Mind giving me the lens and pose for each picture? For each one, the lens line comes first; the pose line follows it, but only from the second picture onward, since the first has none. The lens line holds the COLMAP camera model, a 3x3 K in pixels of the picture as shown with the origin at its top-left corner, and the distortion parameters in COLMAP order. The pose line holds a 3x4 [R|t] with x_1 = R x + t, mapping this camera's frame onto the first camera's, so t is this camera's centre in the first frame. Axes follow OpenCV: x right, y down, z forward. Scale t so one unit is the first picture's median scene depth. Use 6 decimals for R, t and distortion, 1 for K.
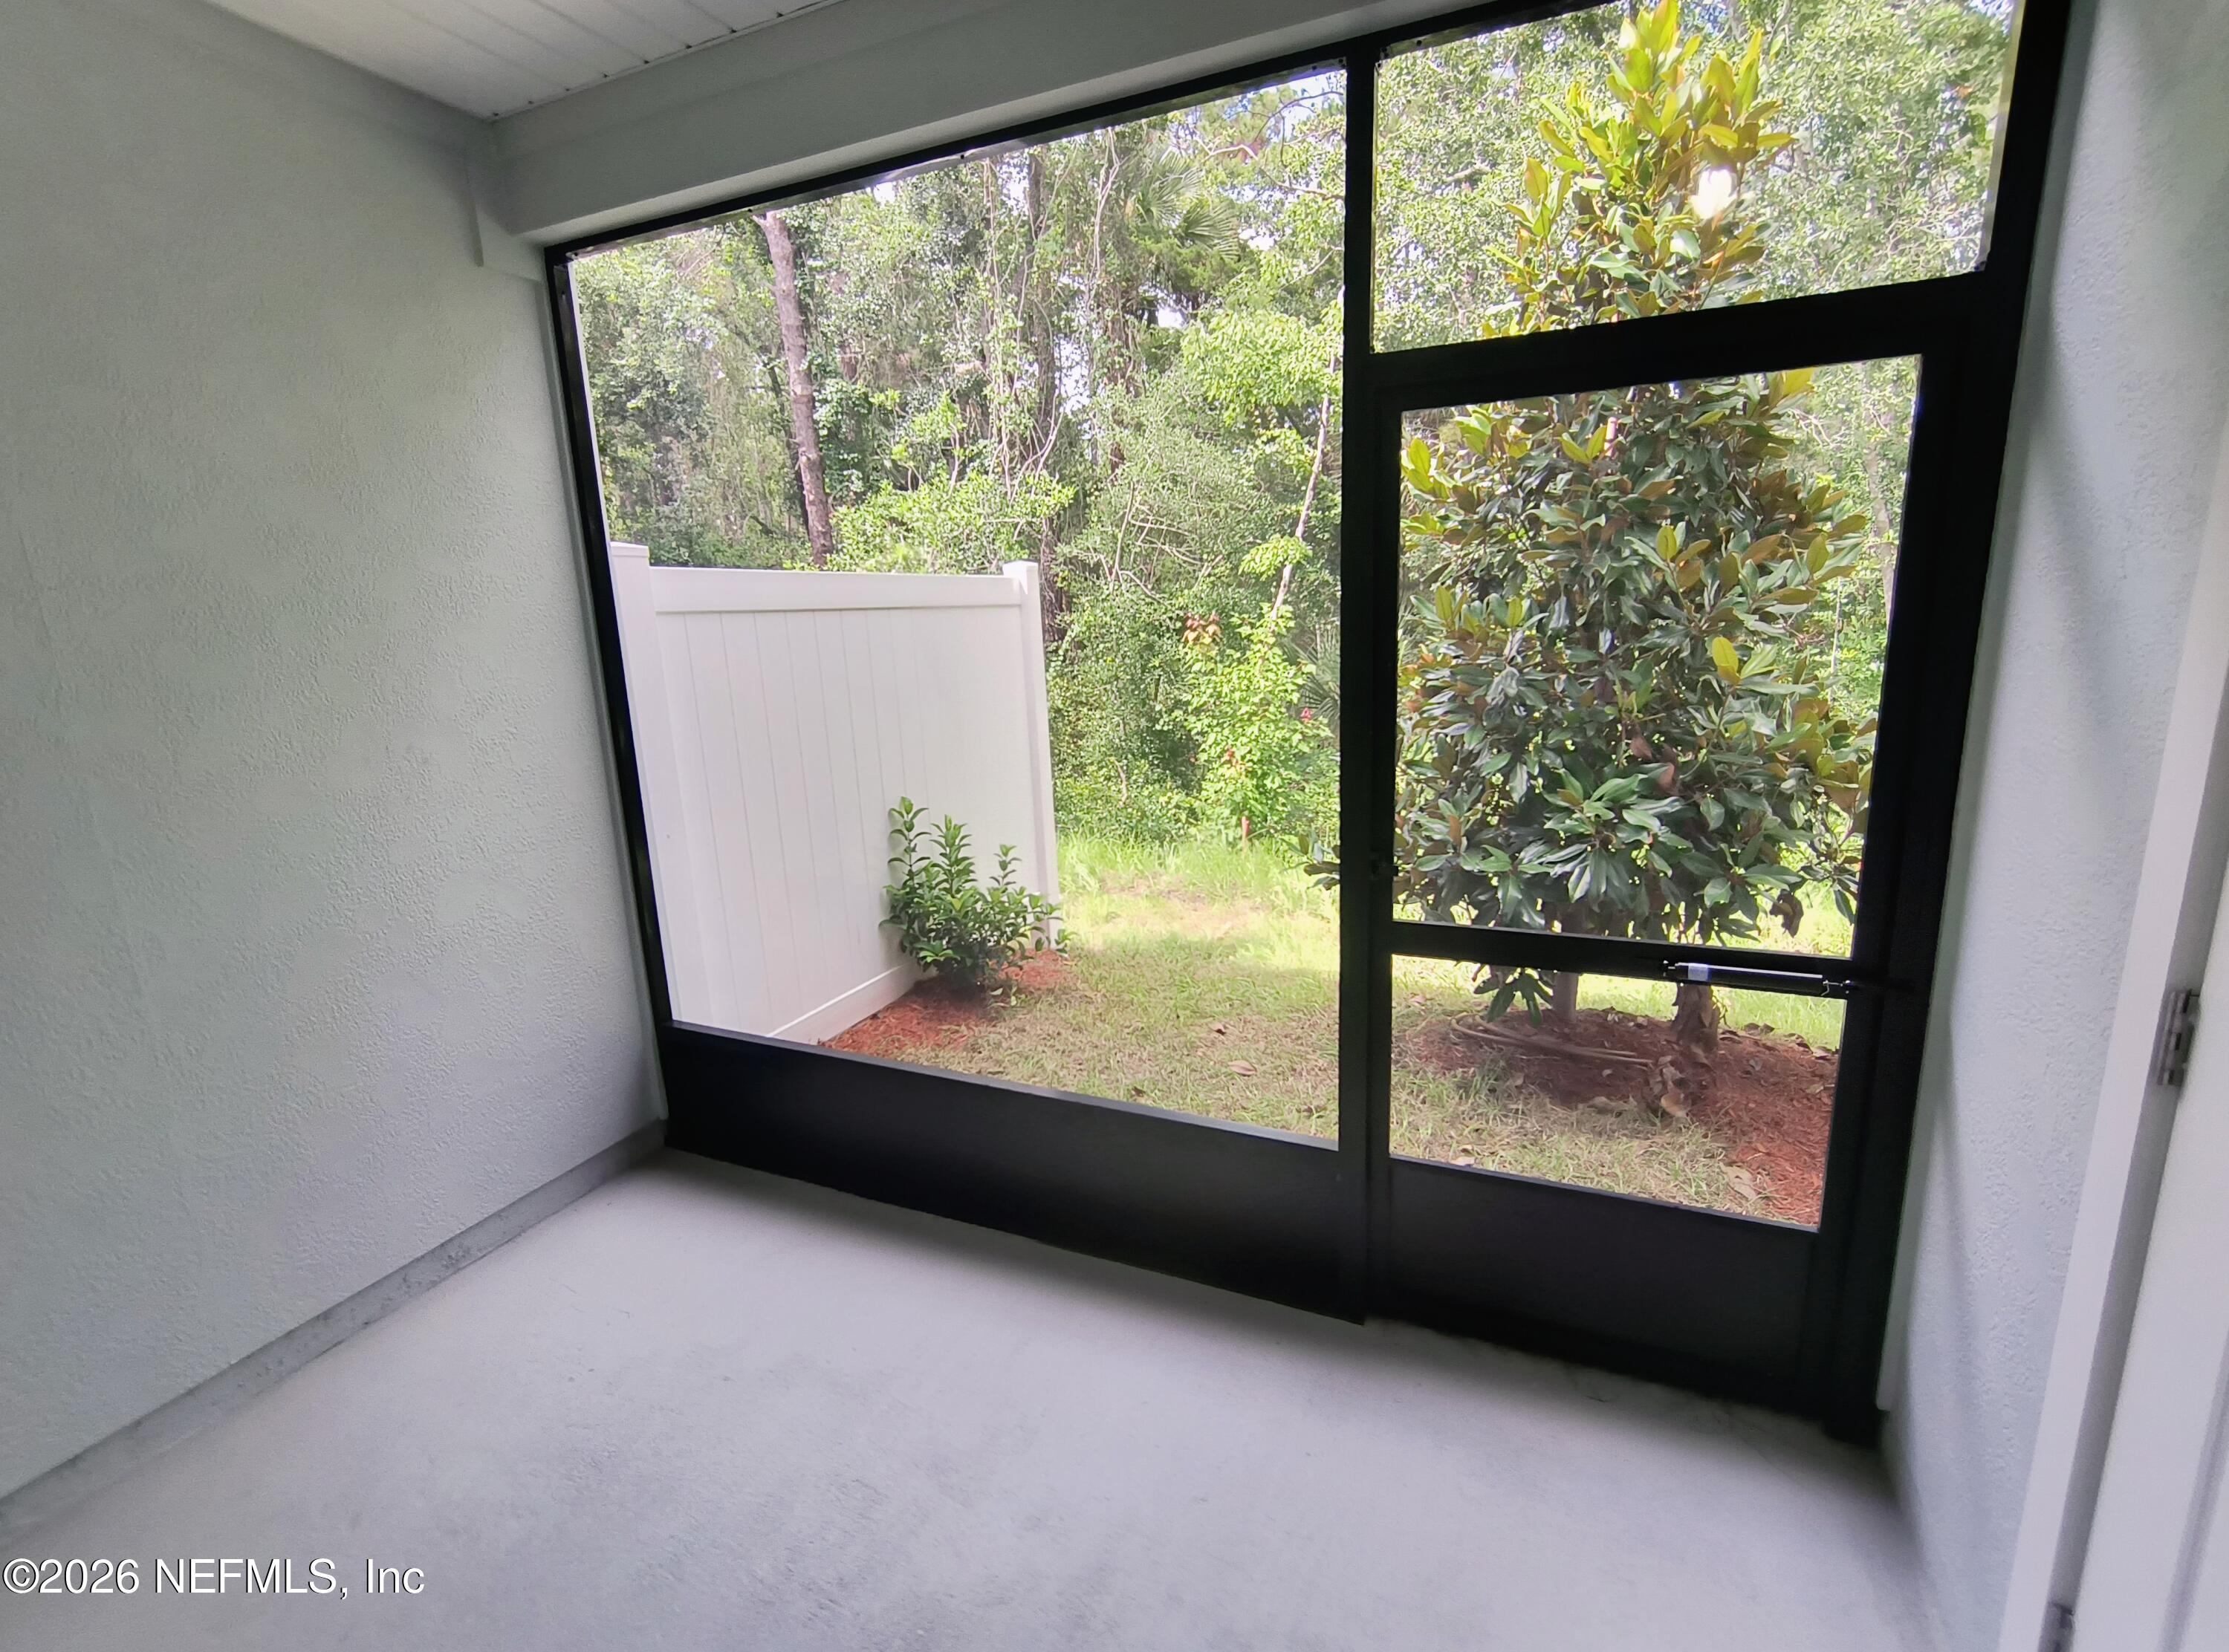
lens RADIAL K [[1016.7, 0, 1110.8], [0, 1016.7, 818.0], [0, 0, 1]] dist [-0.000613, -0.000035]
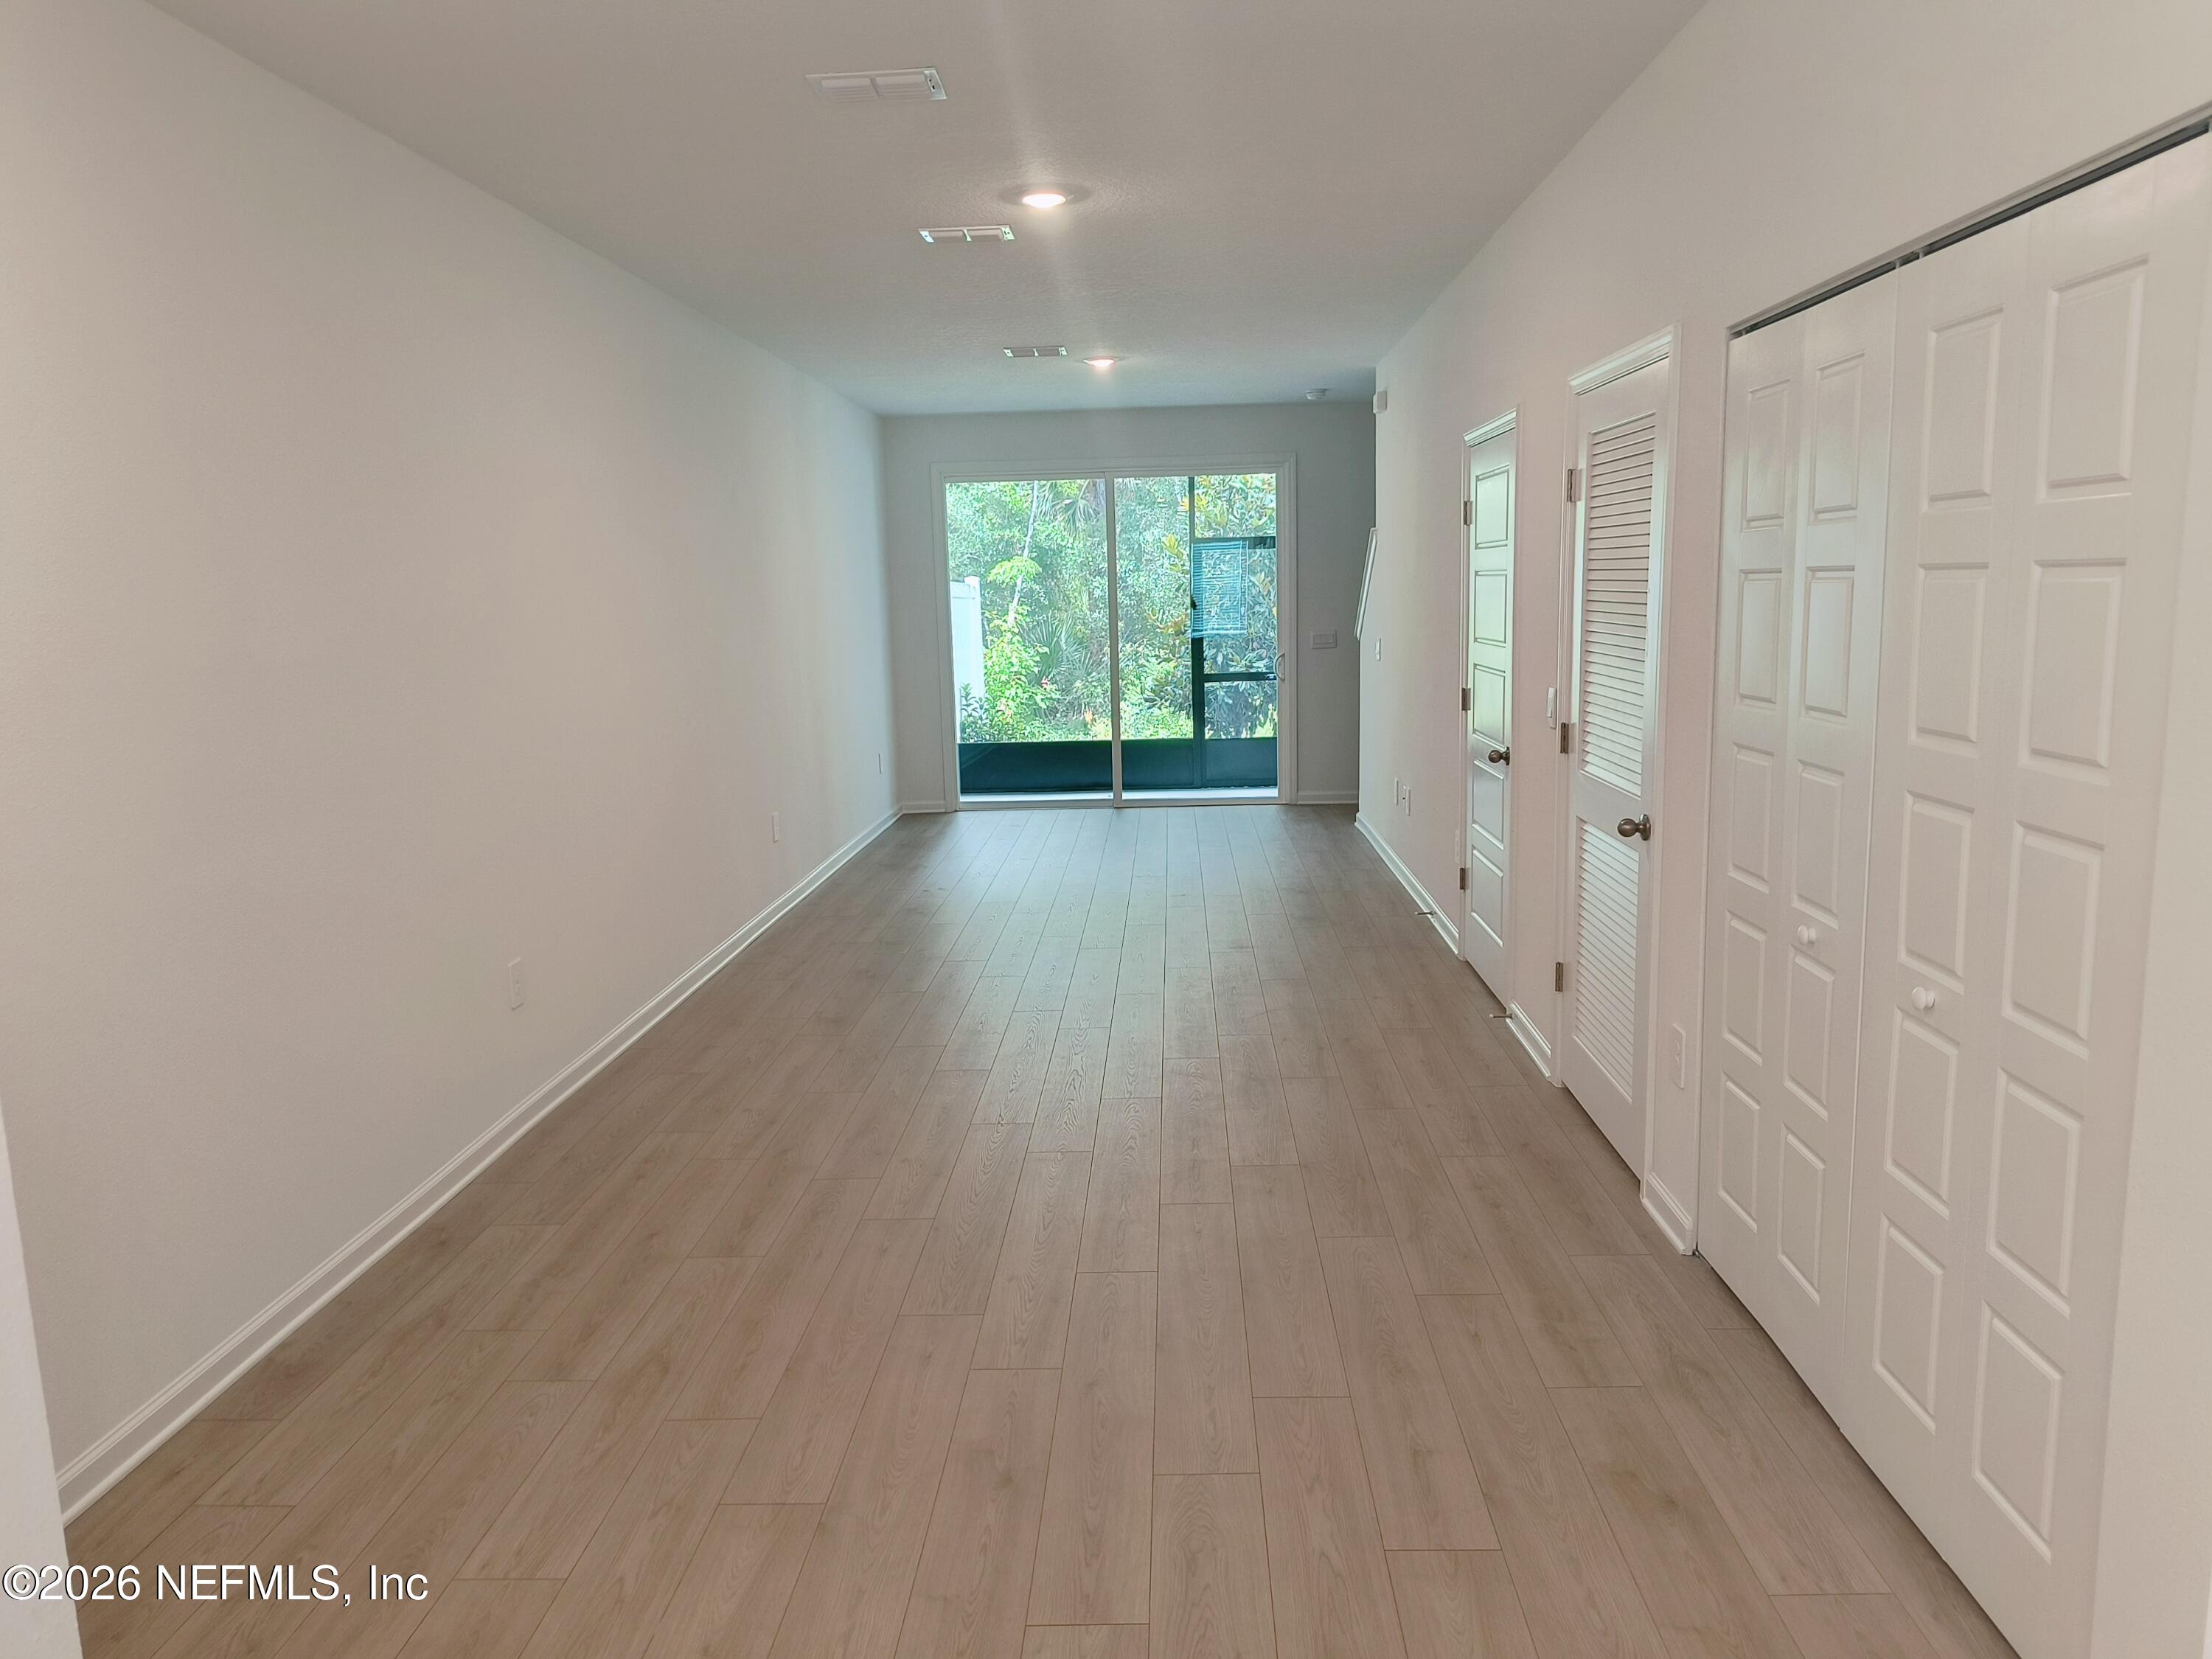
lens RADIAL K [[1502.4, 0, 1105.6], [0, 1502.4, 831.5], [0, 0, 1]] dist [0.003147, -0.000295]
pose [[0.926995, -0.047838, 0.372010, -1.510180], [0.073371, 0.995799, -0.054777, 0.665195], [-0.367827, 0.078073, 0.926611, -2.798500]]
